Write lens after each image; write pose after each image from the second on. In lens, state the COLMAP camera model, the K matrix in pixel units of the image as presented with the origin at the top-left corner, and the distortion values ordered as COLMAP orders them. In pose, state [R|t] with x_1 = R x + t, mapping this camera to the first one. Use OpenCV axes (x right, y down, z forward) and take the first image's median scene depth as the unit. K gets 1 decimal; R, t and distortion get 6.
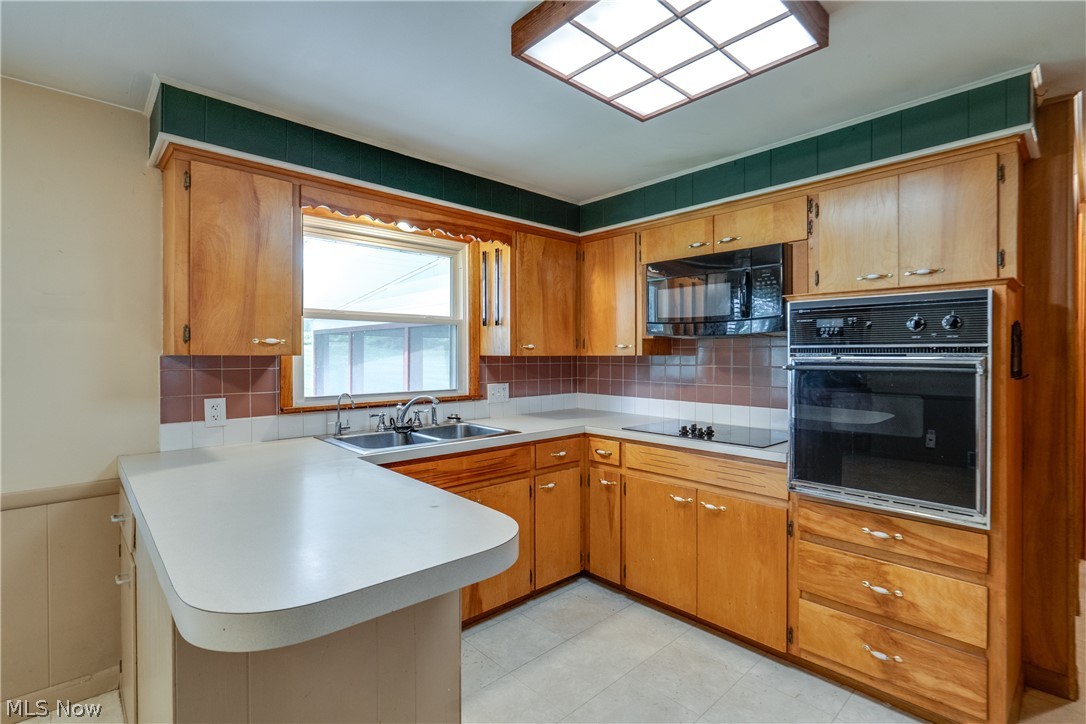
lens RADIAL K [[503.9, 0, 540.8], [0, 503.9, 357.4], [0, 0, 1]] dist [0.001093, 0.000643]
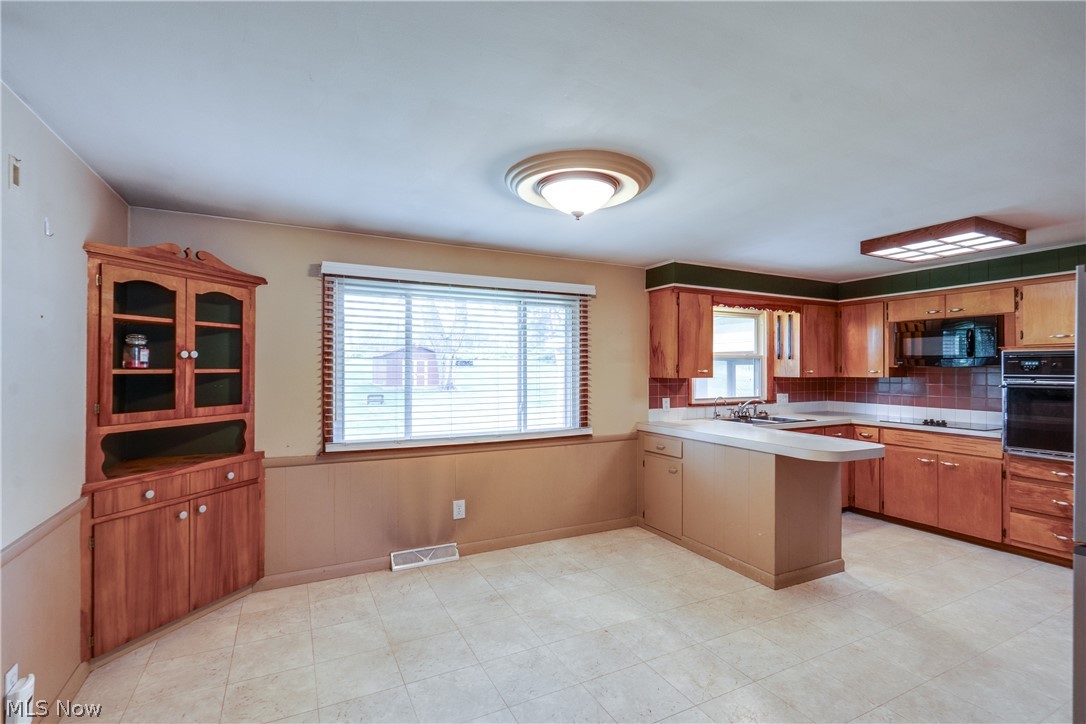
lens RADIAL K [[498.4, 0, 530.1], [0, 498.4, 366.7], [0, 0, 1]] dist [0.000767, 0.000866]
pose [[0.960194, 0.000791, -0.279333, -0.564963], [-0.003137, 0.999963, -0.007955, -0.027295], [0.279316, 0.008515, 0.960161, -1.061874]]
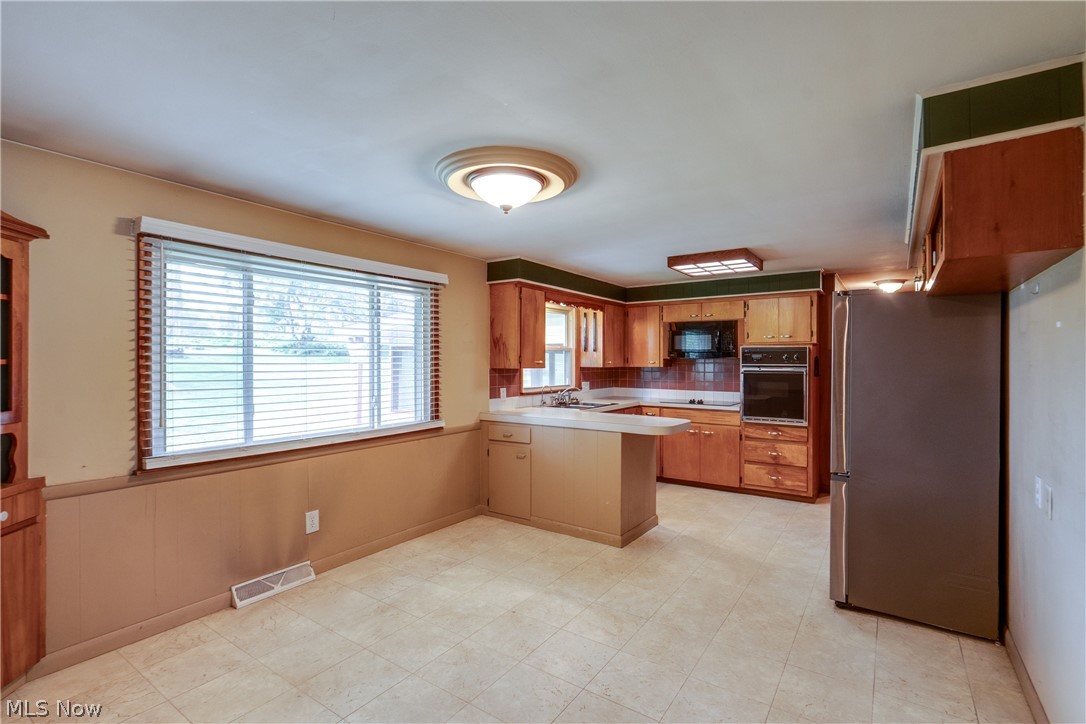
lens RADIAL K [[522.5, 0, 532.3], [0, 522.5, 361.3], [0, 0, 1]] dist [0.001110, 0.001310]
pose [[0.975841, 0.001921, 0.218475, -0.940535], [-0.001343, 0.999995, -0.002796, -0.024402], [-0.218480, 0.002435, 0.975838, -1.135410]]
